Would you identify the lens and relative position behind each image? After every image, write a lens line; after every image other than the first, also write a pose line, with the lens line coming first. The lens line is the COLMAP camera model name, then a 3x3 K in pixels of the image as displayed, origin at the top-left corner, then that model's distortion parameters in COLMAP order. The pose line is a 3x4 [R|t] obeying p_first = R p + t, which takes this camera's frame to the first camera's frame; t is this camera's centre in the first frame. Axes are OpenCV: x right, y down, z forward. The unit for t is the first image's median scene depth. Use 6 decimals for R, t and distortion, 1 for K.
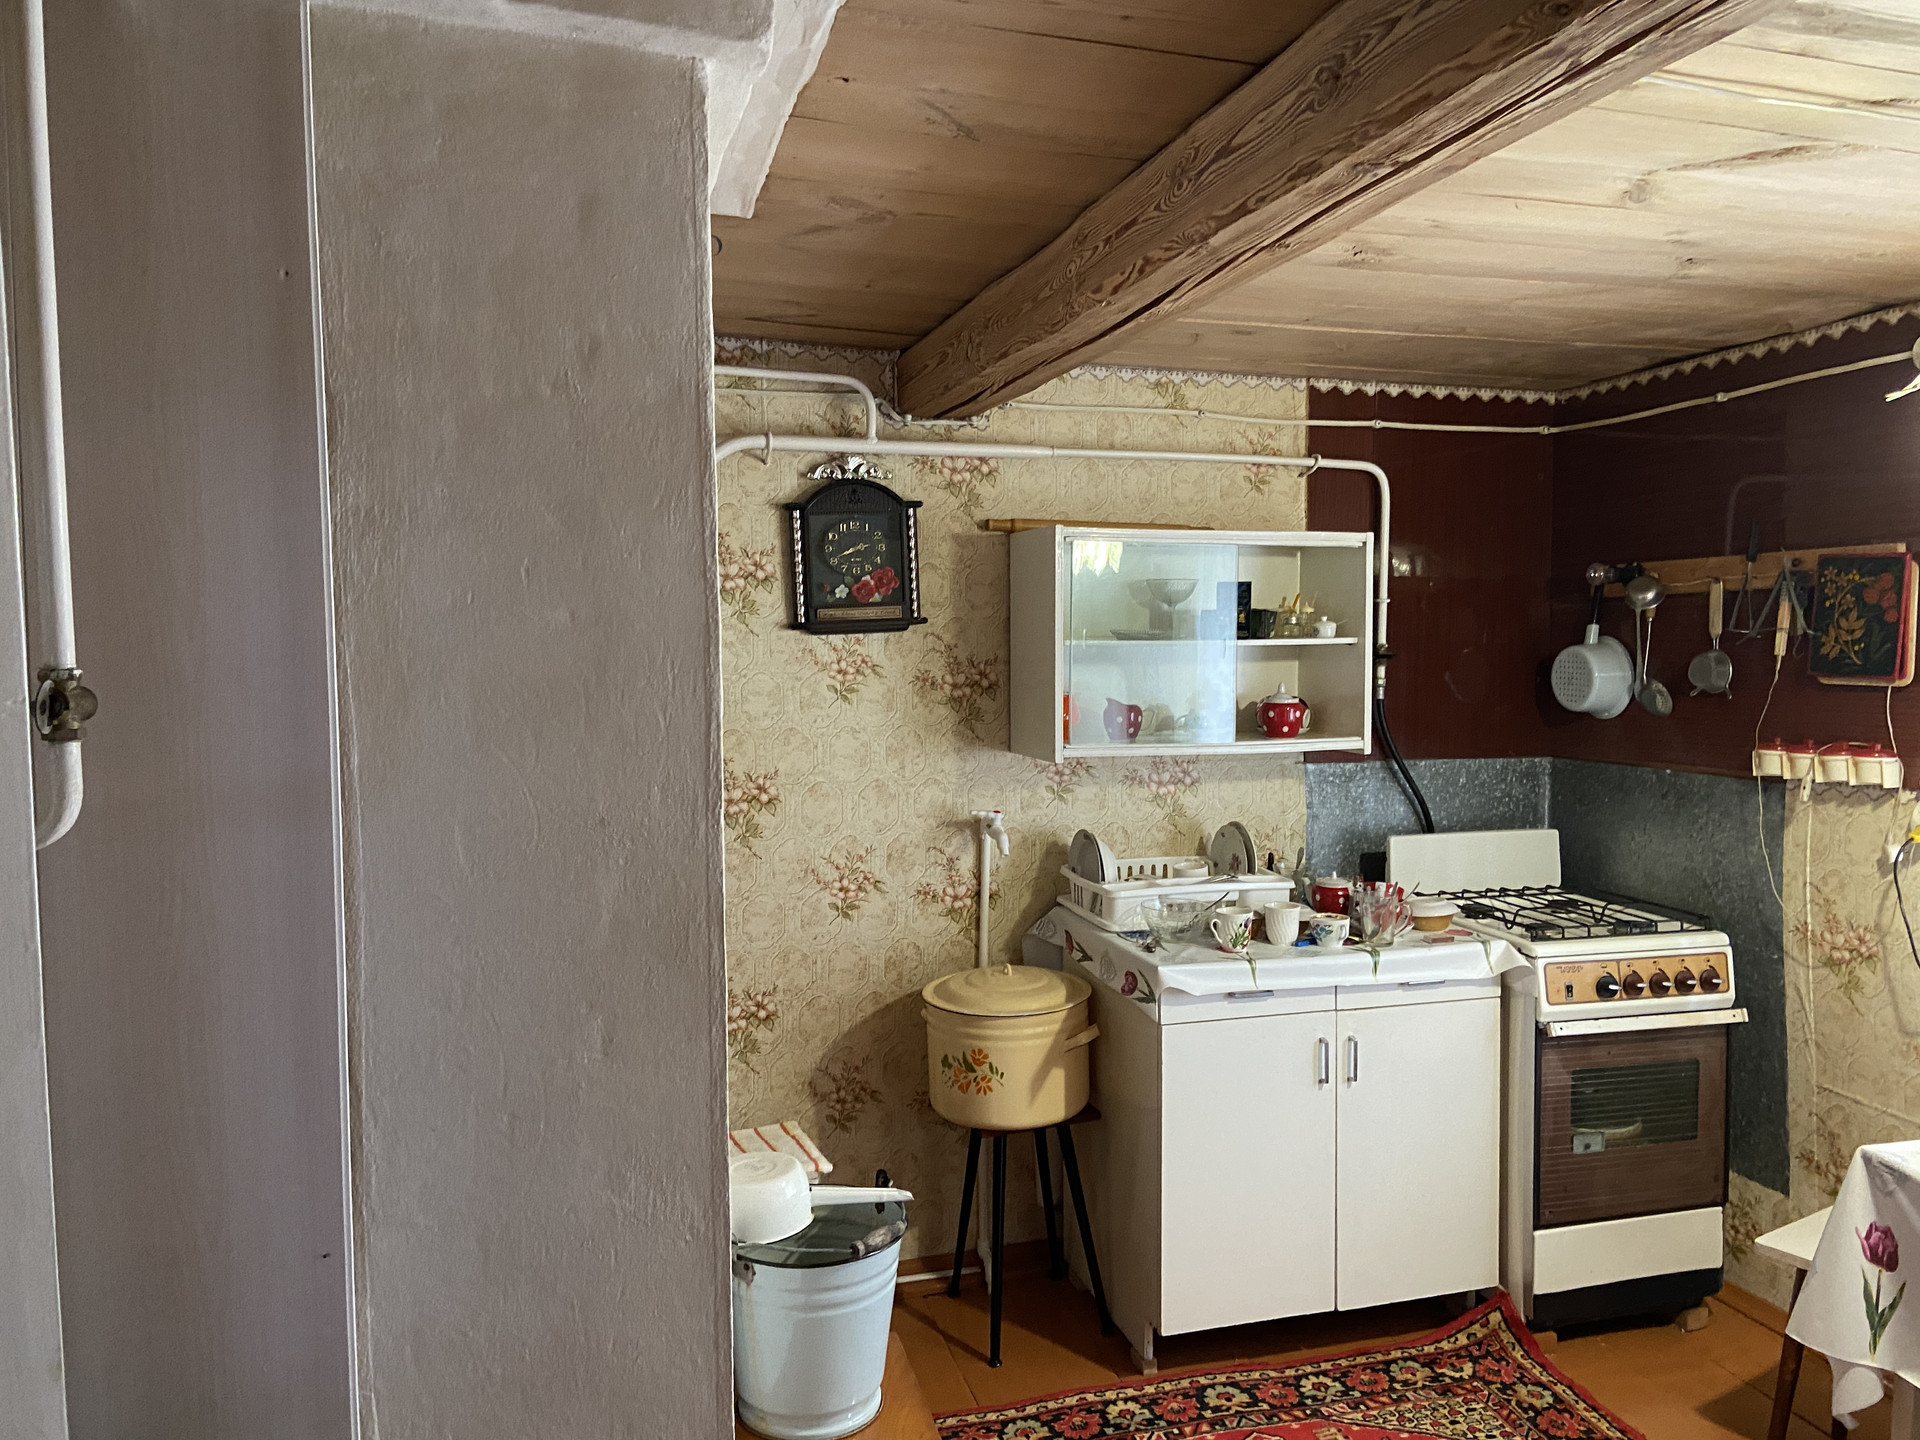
lens RADIAL K [[1593.3, 0, 959.8], [0, 1593.3, 720.6], [0, 0, 1]] dist [0.100050, -0.003809]
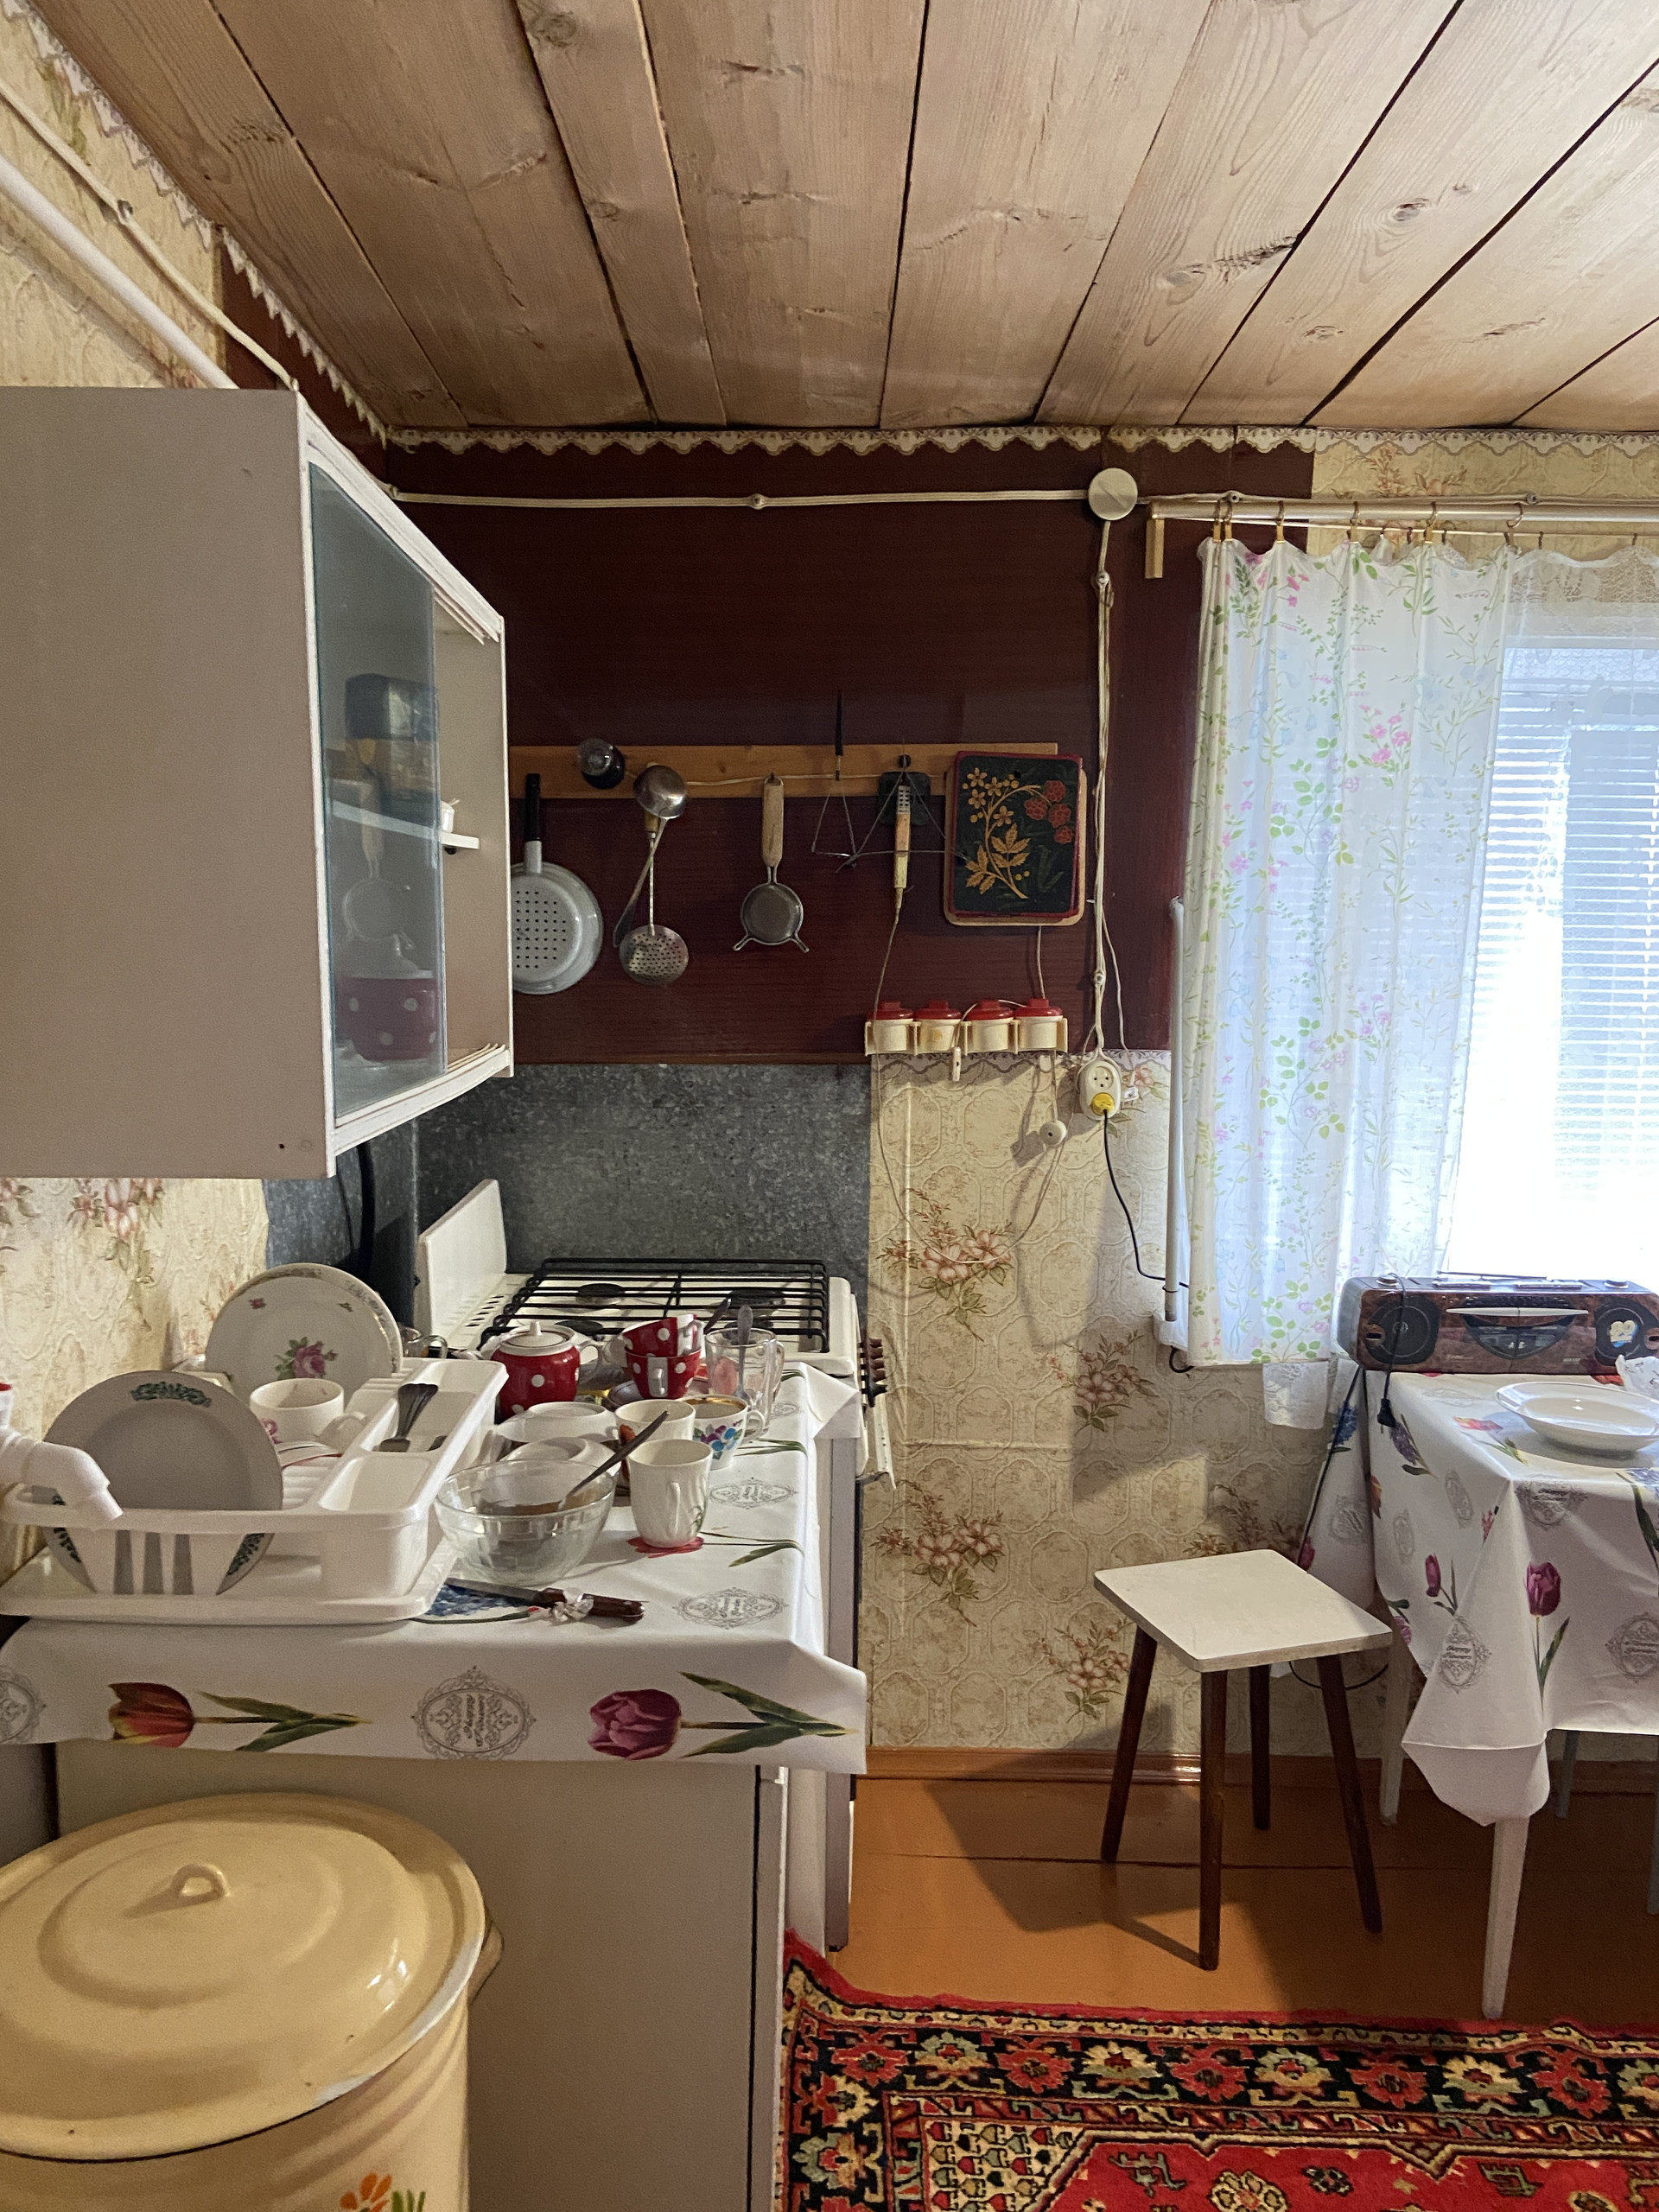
lens RADIAL K [[1835.6, 0, 828.3], [0, 1835.6, 1109.6], [0, 0, 1]] dist [0.100050, -0.003809]
pose [[0.268505, -0.135951, 0.953636, -0.308145], [0.053642, 0.990565, 0.126112, -0.048567], [-0.961784, 0.017293, 0.273264, 0.823085]]
